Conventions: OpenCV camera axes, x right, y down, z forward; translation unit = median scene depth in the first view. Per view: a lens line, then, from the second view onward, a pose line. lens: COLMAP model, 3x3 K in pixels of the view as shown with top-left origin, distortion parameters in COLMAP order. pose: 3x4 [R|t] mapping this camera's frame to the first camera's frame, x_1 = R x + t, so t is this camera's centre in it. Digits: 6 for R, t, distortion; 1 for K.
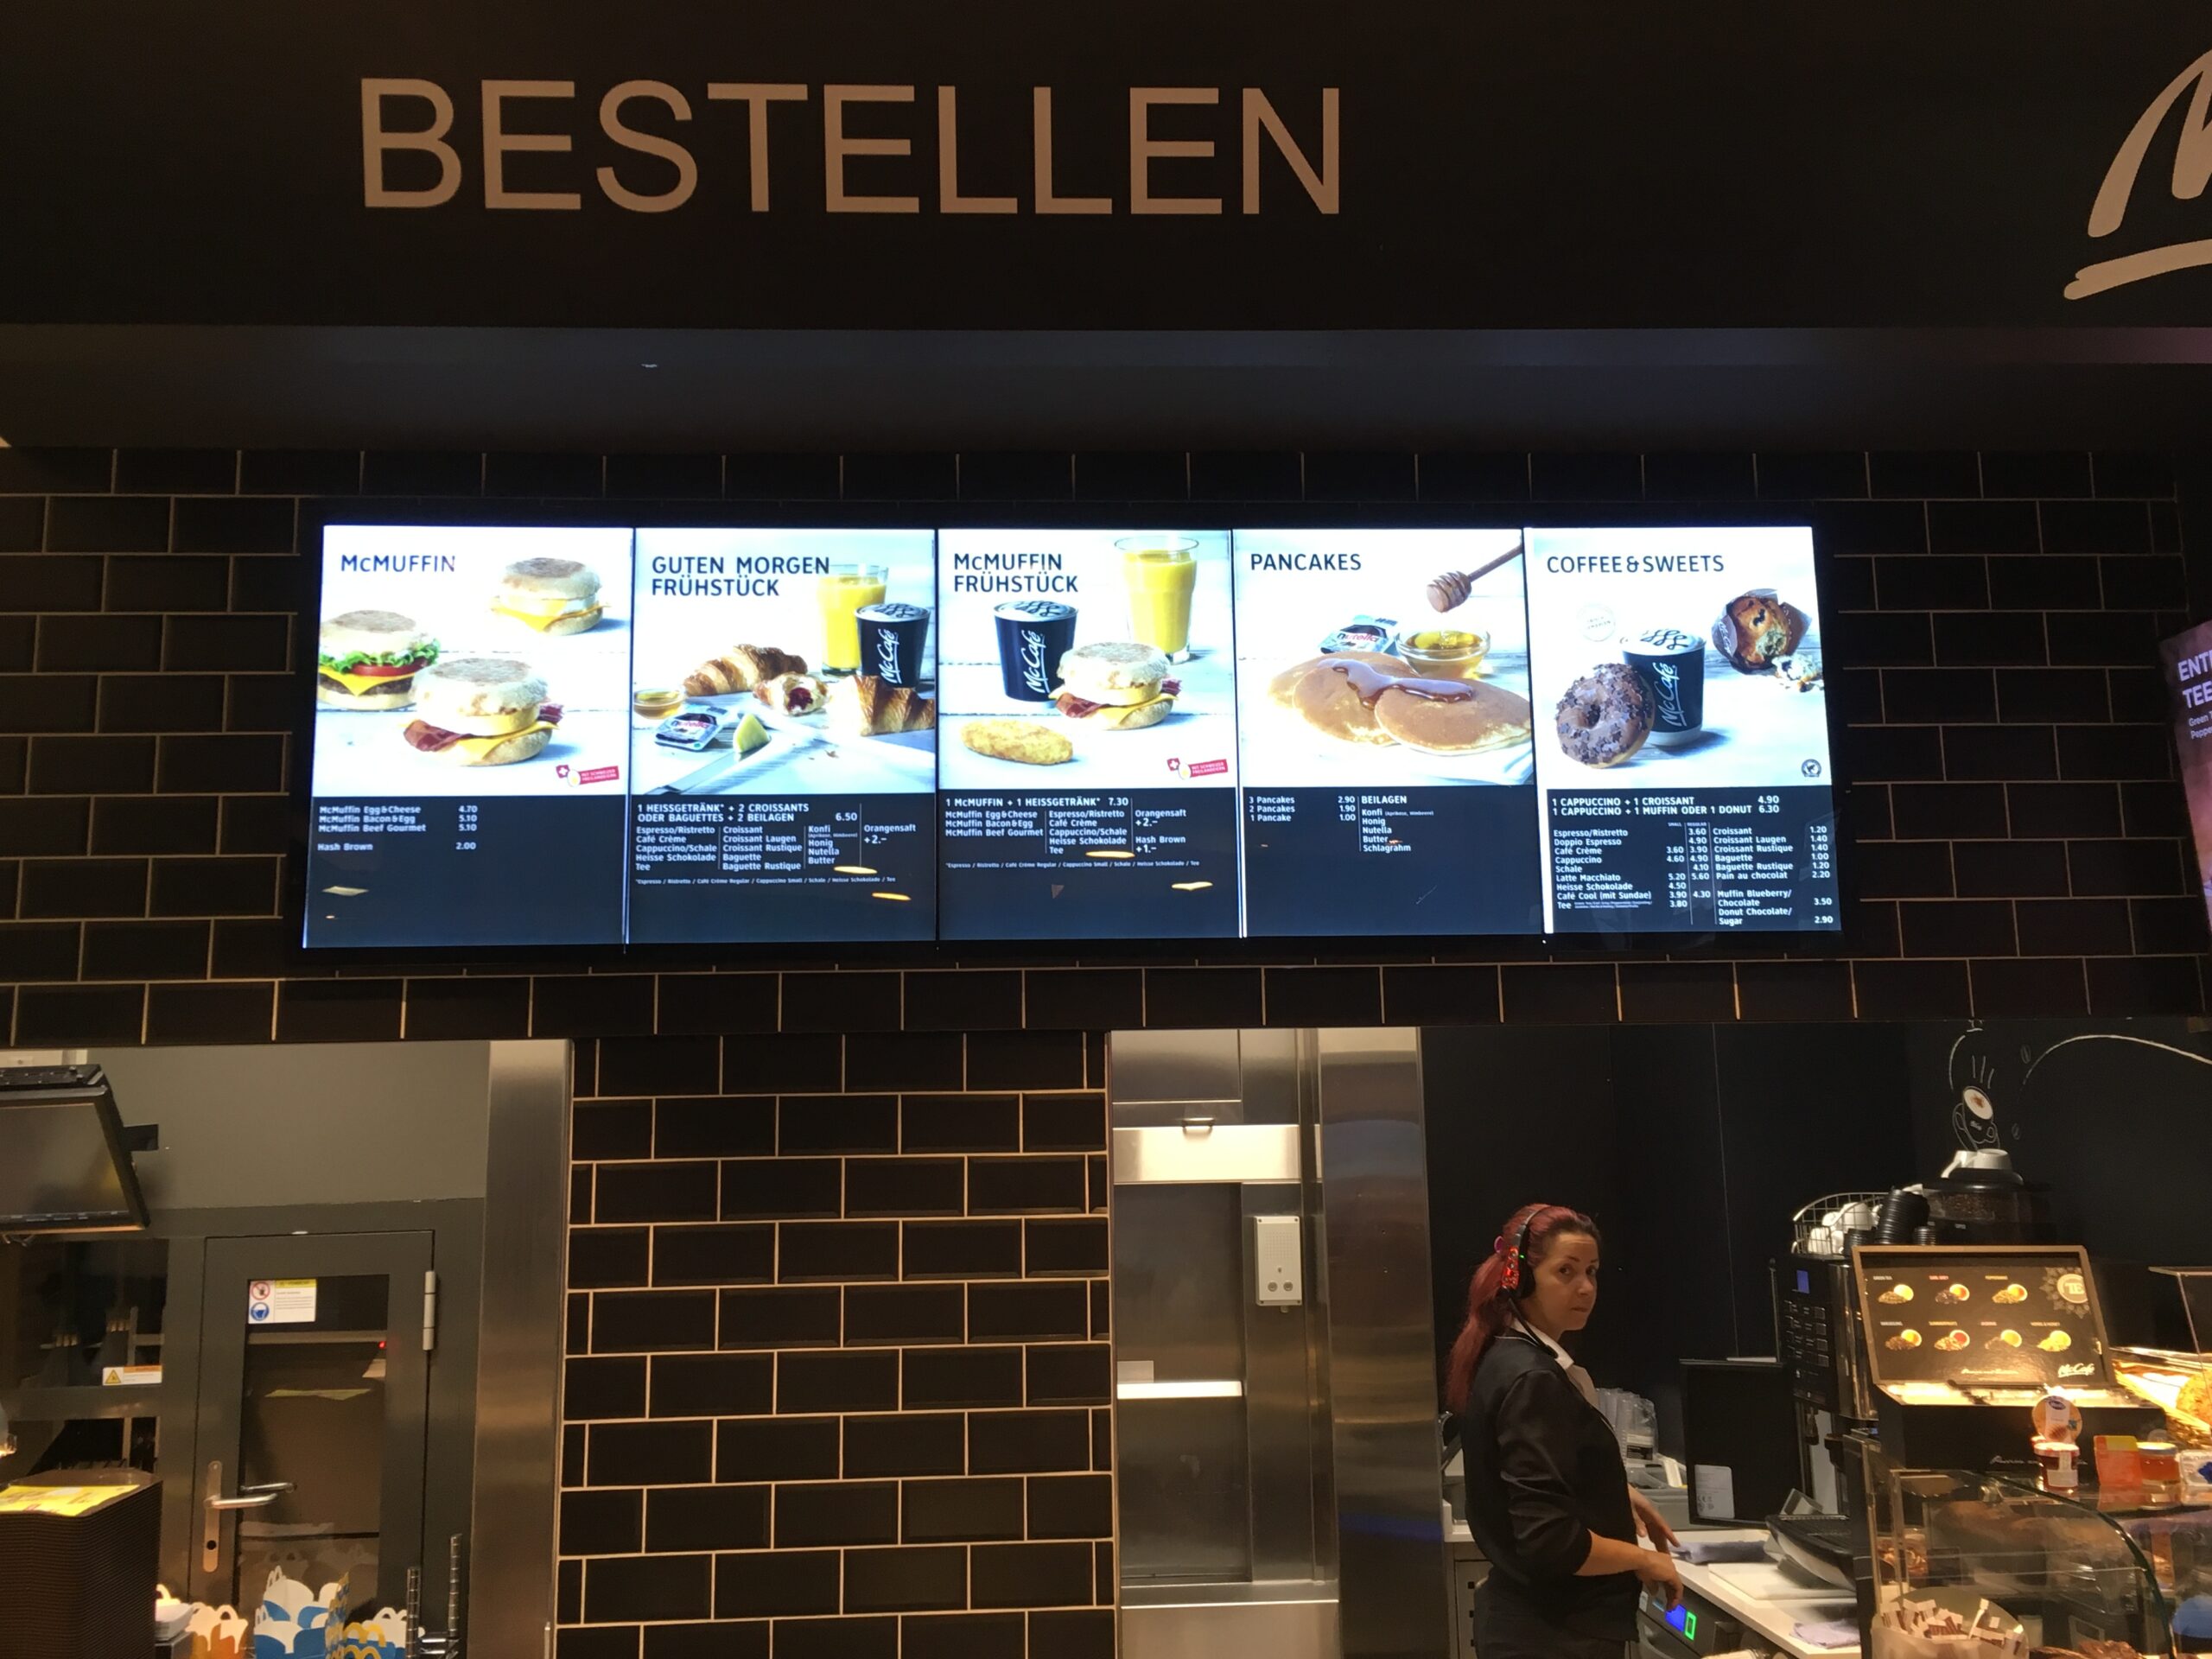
lens RADIAL K [[1991.2, 0, 1105.6], [0, 1991.2, 830.3], [0, 0, 1]] dist [0.050782, -0.027297]
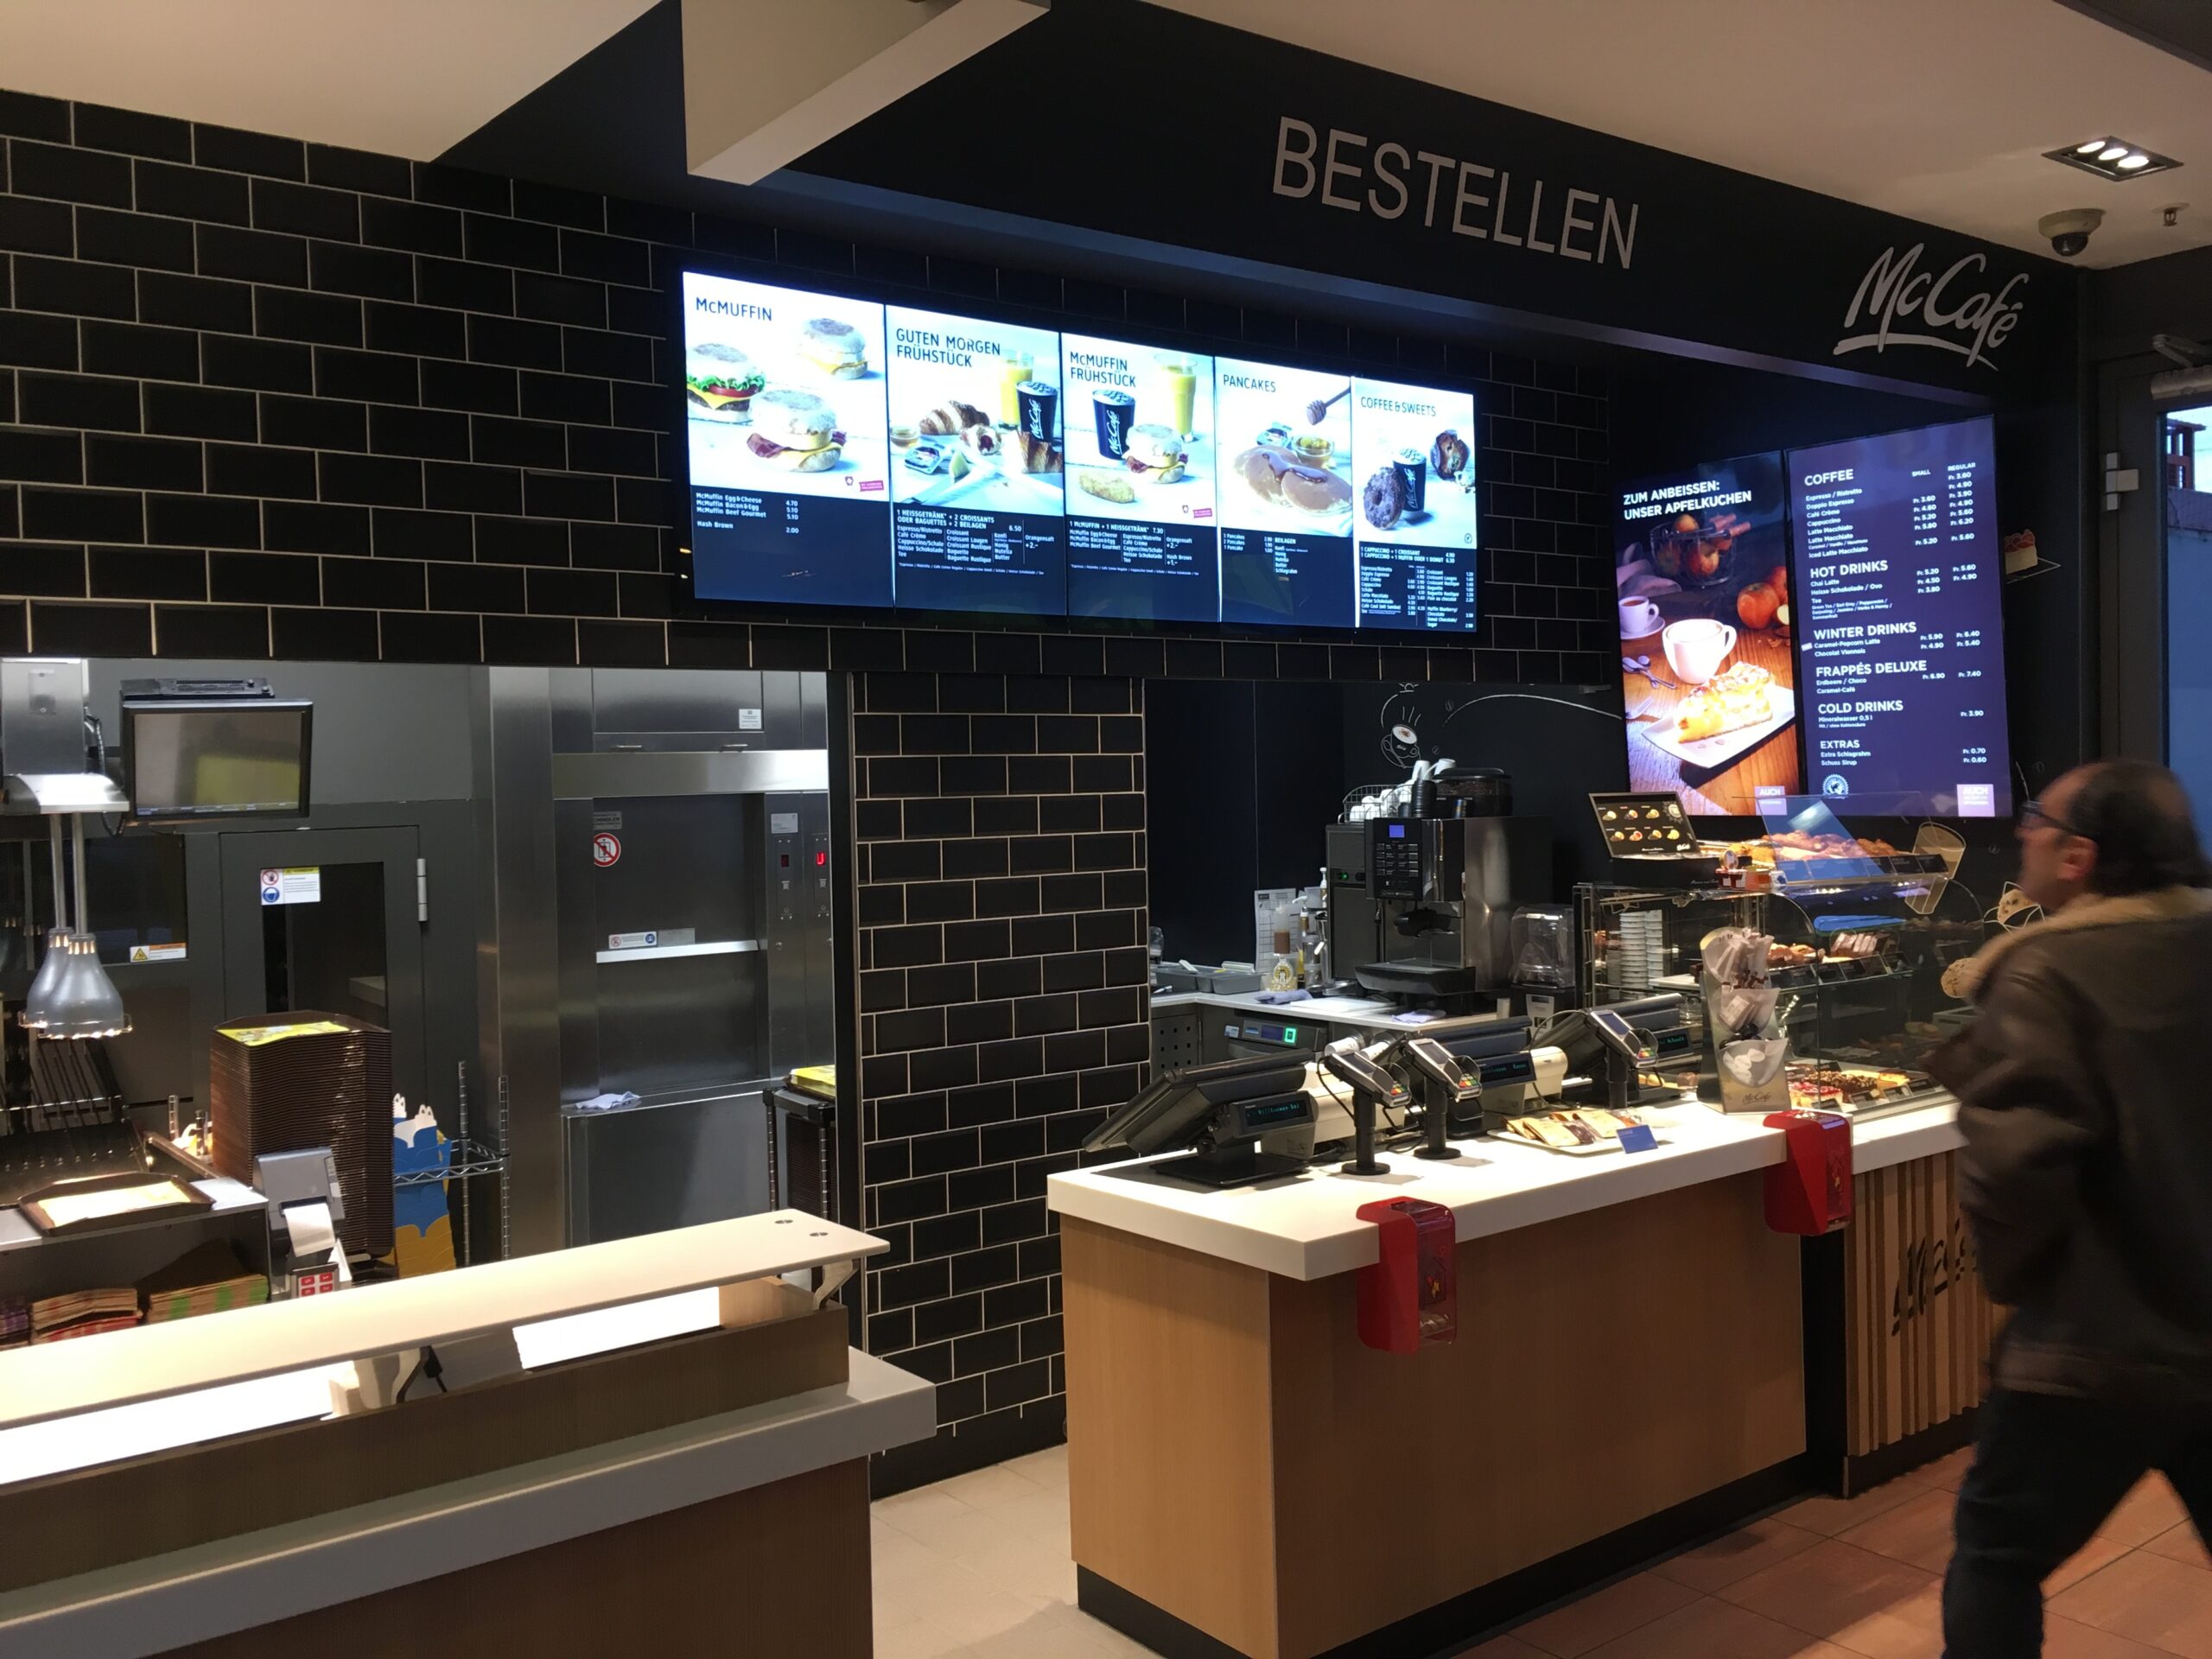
lens RADIAL K [[1868.4, 0, 1104.7], [0, 1868.4, 831.4], [0, 0, 1]] dist [0.055483, 0.002335]
pose [[0.830079, -0.017363, 0.557375, -0.847509], [-0.077831, 0.986125, 0.146631, 0.006194], [-0.552188, -0.165096, 0.817210, -0.210478]]
